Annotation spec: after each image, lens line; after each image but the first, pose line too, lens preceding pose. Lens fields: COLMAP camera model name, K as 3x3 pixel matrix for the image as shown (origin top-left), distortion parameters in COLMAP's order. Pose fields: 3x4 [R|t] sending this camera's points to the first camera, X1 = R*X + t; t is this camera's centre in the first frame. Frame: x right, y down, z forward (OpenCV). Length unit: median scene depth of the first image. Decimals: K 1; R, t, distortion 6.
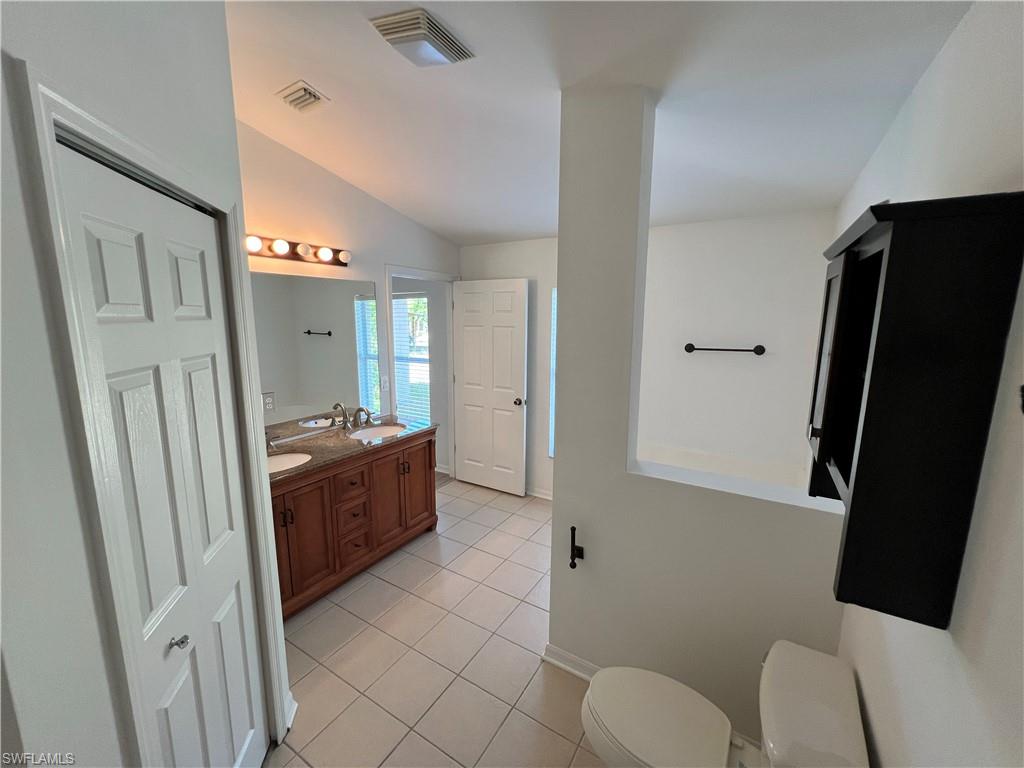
lens RADIAL K [[409.1, 0, 511.4], [0, 409.1, 382.6], [0, 0, 1]] dist [-0.001744, 0.000049]
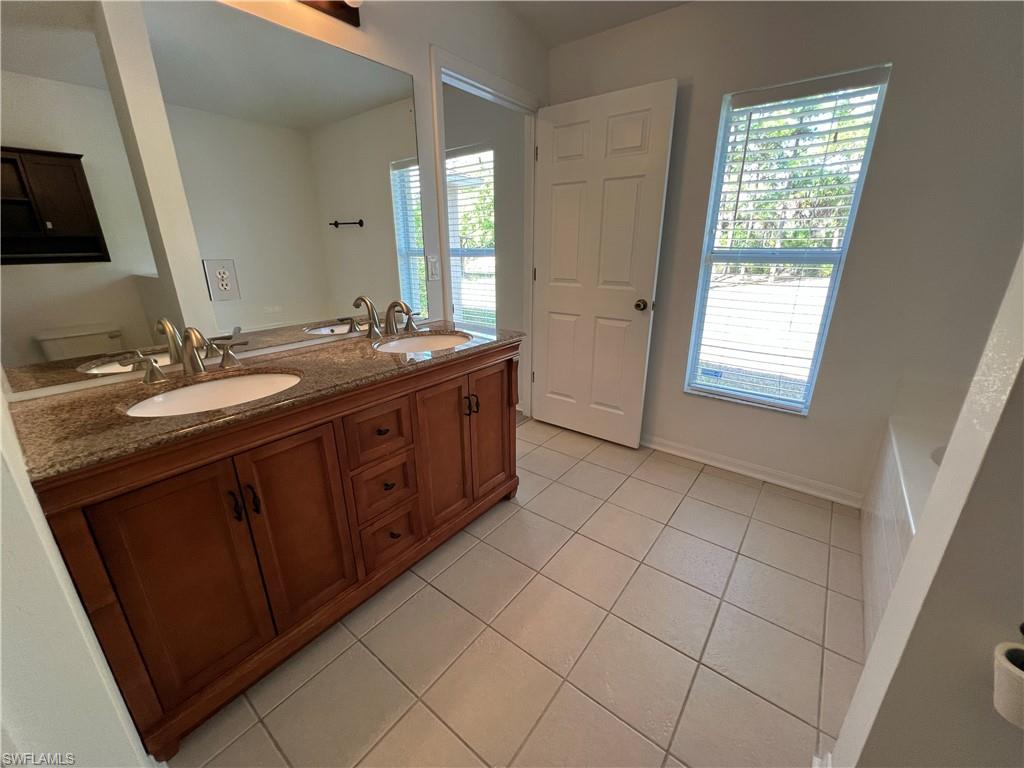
lens RADIAL K [[409.1, 0, 513.6], [0, 409.1, 382.5], [0, 0, 1]] dist [-0.001744, 0.000049]
pose [[0.993989, 0.026222, -0.106295, -0.128852], [-0.008664, 0.986690, 0.162383, 0.076092], [0.109138, -0.160486, 0.980986, 0.406998]]
